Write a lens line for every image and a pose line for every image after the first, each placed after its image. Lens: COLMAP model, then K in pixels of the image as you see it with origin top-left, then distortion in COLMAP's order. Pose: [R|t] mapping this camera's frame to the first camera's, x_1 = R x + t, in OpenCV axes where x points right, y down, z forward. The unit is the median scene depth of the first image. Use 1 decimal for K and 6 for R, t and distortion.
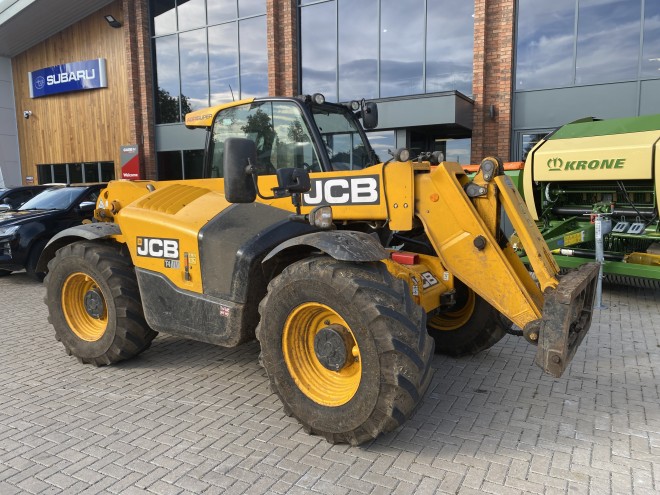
lens RADIAL K [[505.7, 0, 330.0], [0, 505.7, 247.5], [0, 0, 1]] dist [0.013764, -0.001549]
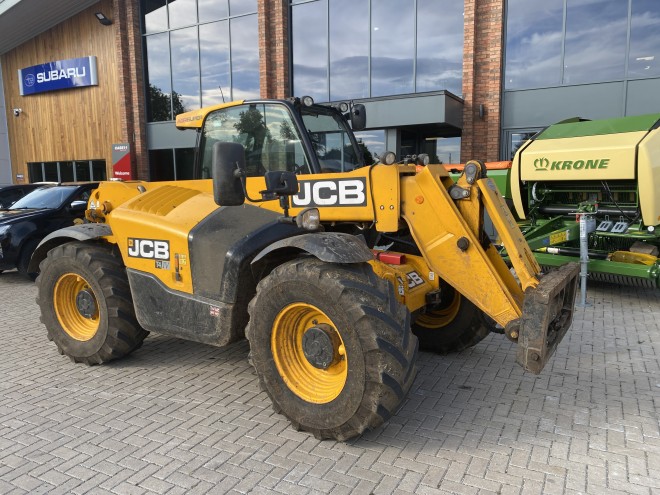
lens RADIAL K [[505.7, 0, 330.0], [0, 505.7, 247.5], [0, 0, 1]] dist [0.013764, -0.001549]
pose [[0.999908, -0.002249, 0.013390, 0.009868], [0.002160, 0.999975, 0.006666, -0.007837], [-0.013404, -0.006637, 0.999888, -0.020602]]
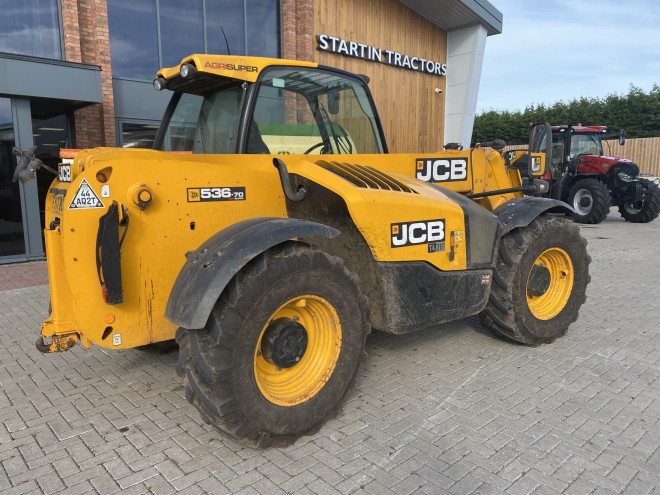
lens RADIAL K [[505.7, 0, 330.0], [0, 505.7, 247.5], [0, 0, 1]] dist [0.013764, -0.001549]
pose [[0.328337, -0.118430, 0.937107, -1.180080], [0.118668, 0.989420, 0.083463, -0.063239], [-0.937077, 0.083801, 0.338917, 0.835599]]
